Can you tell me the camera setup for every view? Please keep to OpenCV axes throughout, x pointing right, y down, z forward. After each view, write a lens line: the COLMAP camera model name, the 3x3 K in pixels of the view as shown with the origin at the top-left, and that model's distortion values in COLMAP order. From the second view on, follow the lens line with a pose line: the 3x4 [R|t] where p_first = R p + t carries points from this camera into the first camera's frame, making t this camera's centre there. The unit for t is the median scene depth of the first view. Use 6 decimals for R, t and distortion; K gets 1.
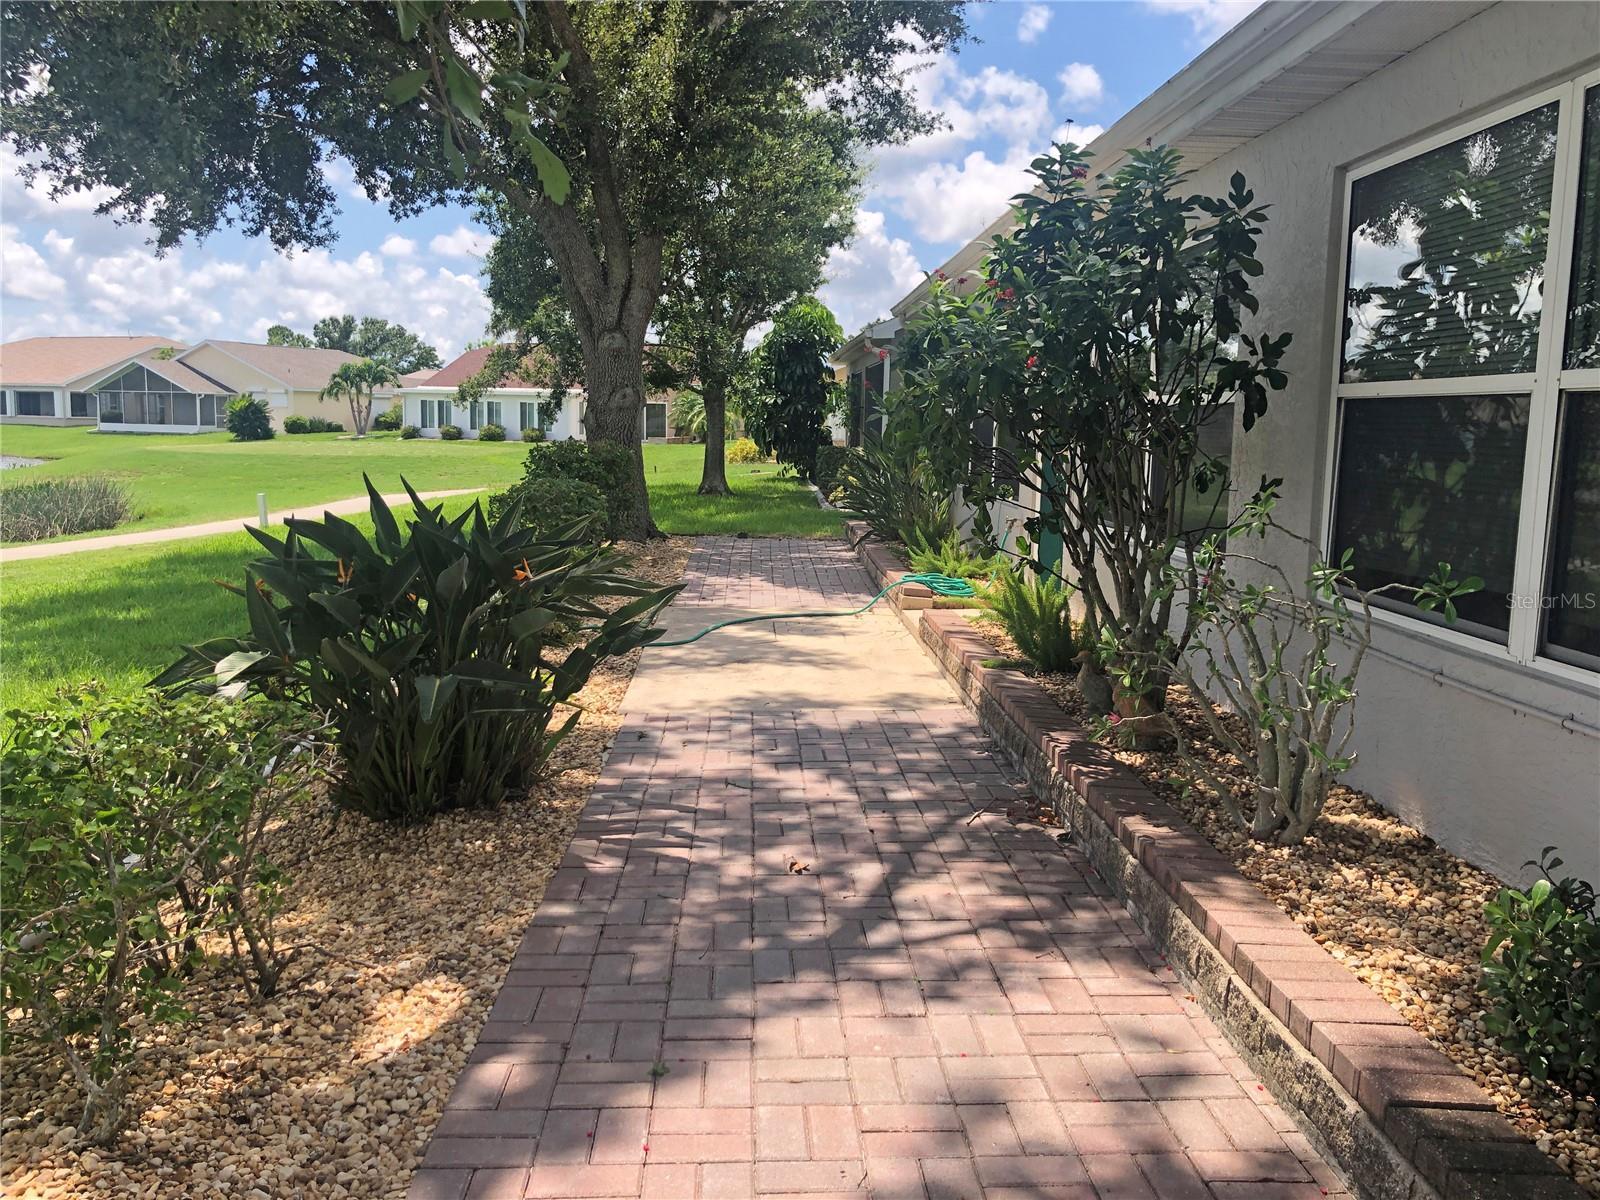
lens RADIAL K [[1333.3, 0, 812.7], [0, 1333.3, 612.9], [0, 0, 1]] dist [0.020649, -0.001007]
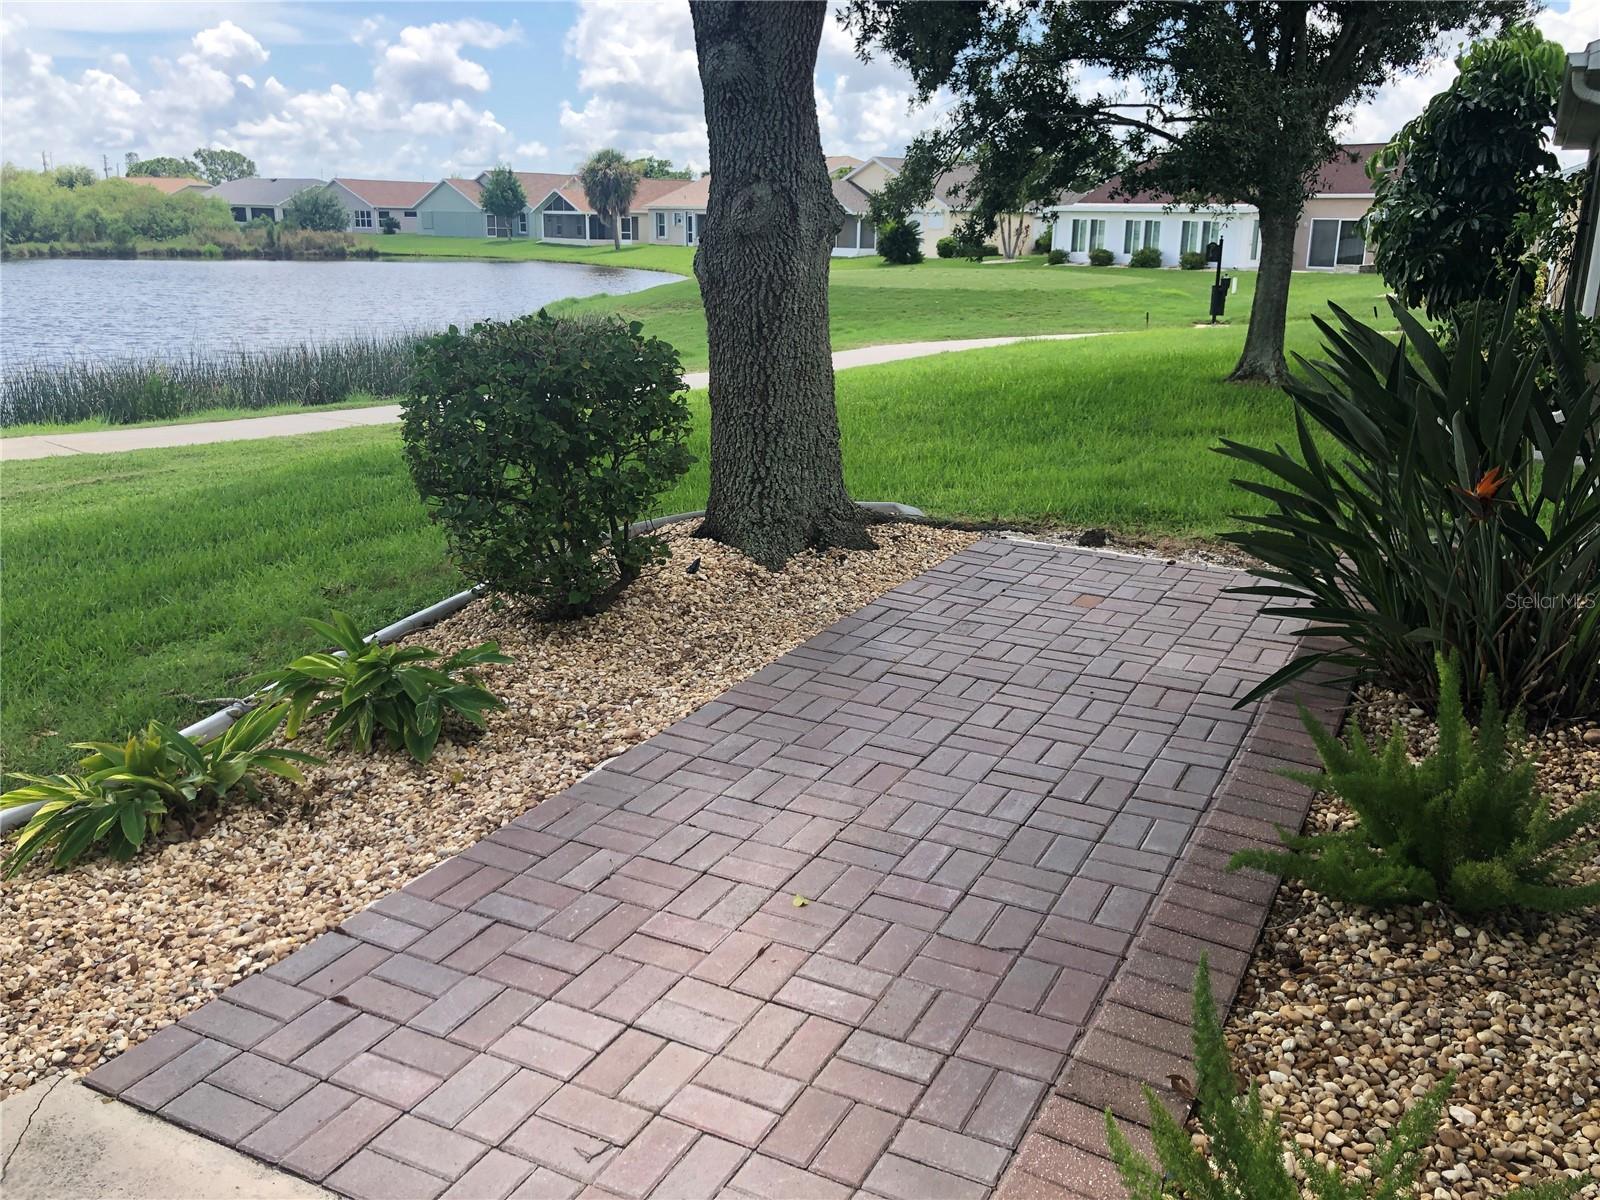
lens RADIAL K [[1333.3, 0, 796.5], [0, 1333.3, 593.8], [0, 0, 1]] dist [0.020649, -0.001007]
pose [[0.861825, 0.130293, -0.490185, 0.015133], [-0.073099, 0.988259, 0.134164, -0.020147], [0.501910, -0.079794, 0.861231, 0.128685]]
